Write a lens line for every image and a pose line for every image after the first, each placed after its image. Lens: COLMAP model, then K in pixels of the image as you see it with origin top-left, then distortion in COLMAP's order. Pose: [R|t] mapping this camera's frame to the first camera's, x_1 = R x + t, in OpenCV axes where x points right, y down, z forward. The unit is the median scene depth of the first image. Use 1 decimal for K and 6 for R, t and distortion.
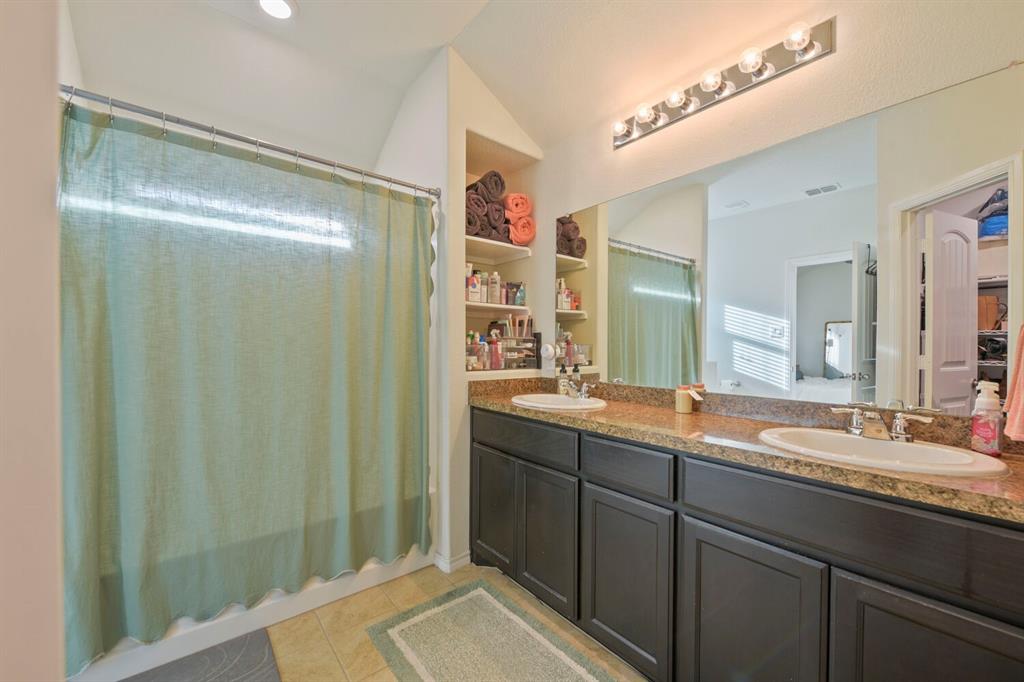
lens RADIAL K [[405.3, 0, 515.2], [0, 405.3, 350.3], [0, 0, 1]] dist [0.001593, -0.000034]
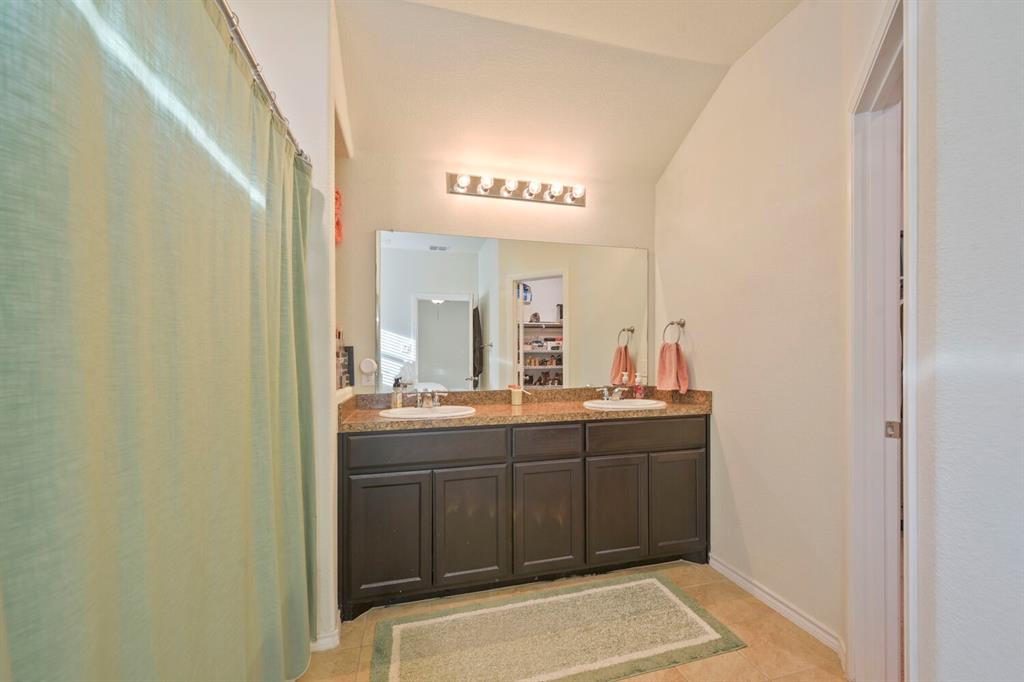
lens RADIAL K [[402.5, 0, 516.2], [0, 402.5, 358.5], [0, 0, 1]] dist [0.001513, 0.000179]
pose [[0.401335, -0.006821, 0.915906, -0.829577], [0.018975, 0.999820, -0.000869, -0.009777], [-0.915735, 0.017728, 0.401392, 0.387252]]
